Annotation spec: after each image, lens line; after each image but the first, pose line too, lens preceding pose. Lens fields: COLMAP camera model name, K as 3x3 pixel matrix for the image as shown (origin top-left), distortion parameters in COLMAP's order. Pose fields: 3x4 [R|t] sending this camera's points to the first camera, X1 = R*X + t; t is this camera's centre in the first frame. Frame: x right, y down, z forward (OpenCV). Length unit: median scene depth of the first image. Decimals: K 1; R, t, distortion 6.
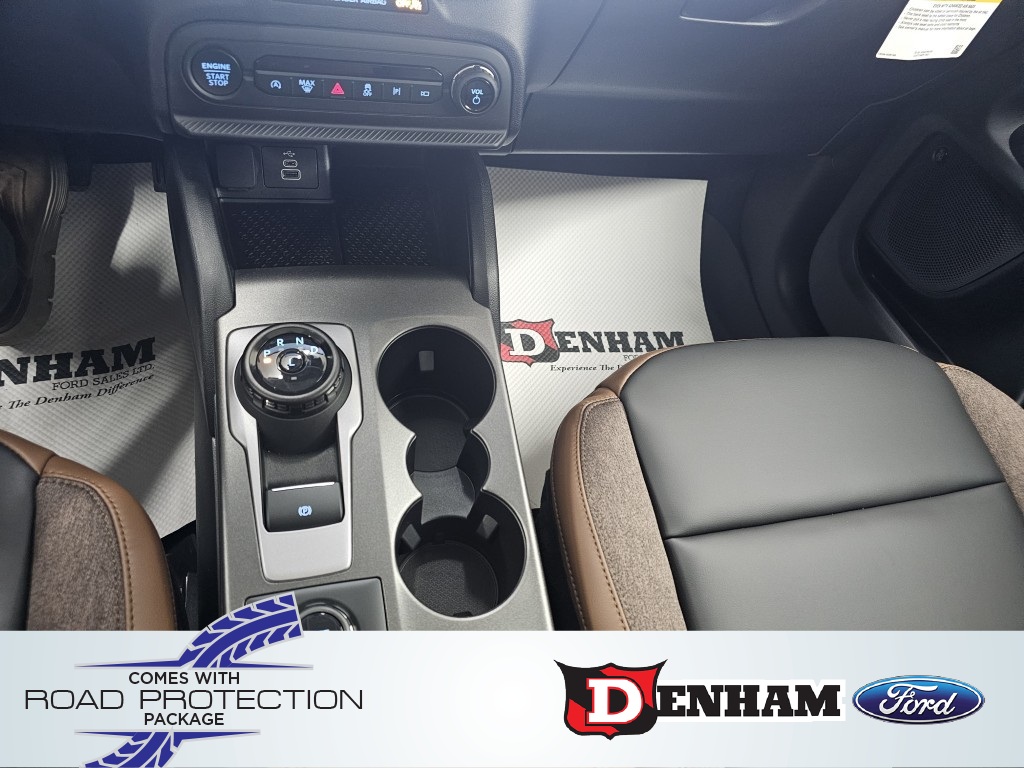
lens RADIAL K [[687.1, 0, 520.1], [0, 687.1, 386.8], [0, 0, 1]] dist [0.026142, -0.025359]
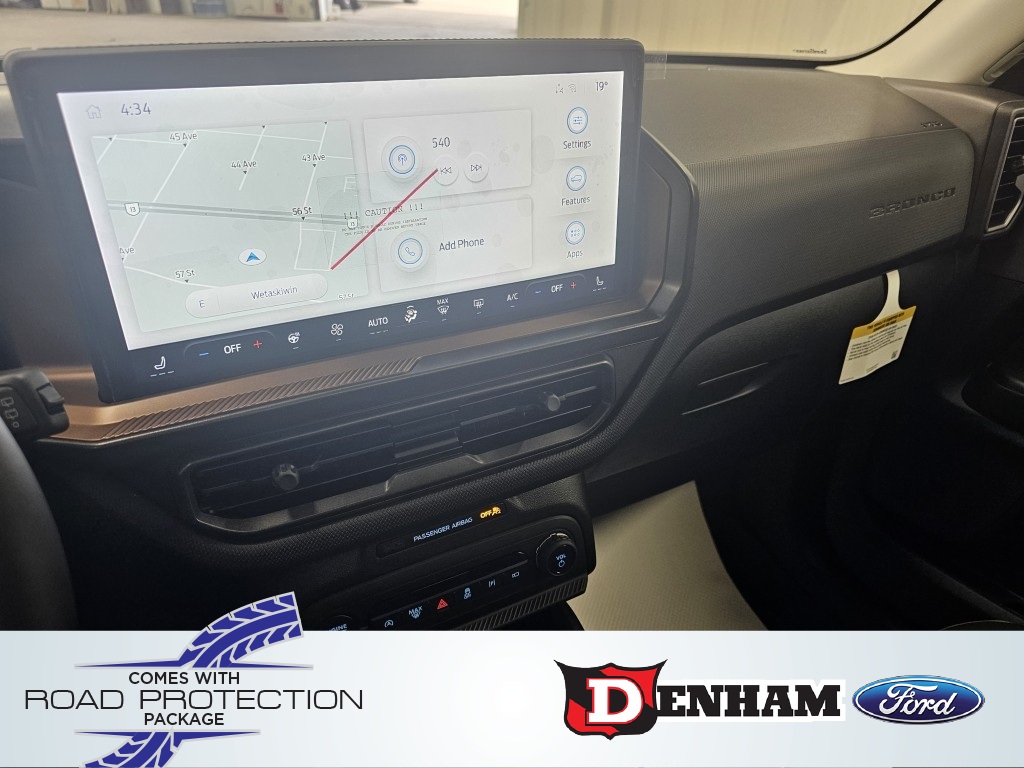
lens RADIAL K [[687.1, 0, 505.8], [0, 687.1, 393.2], [0, 0, 1]] dist [0.026142, -0.025359]
pose [[0.951043, -0.289573, 0.108001, -0.187020], [0.308933, 0.880767, -0.358902, -0.298527], [0.008805, 0.374697, 0.927106, -0.083446]]
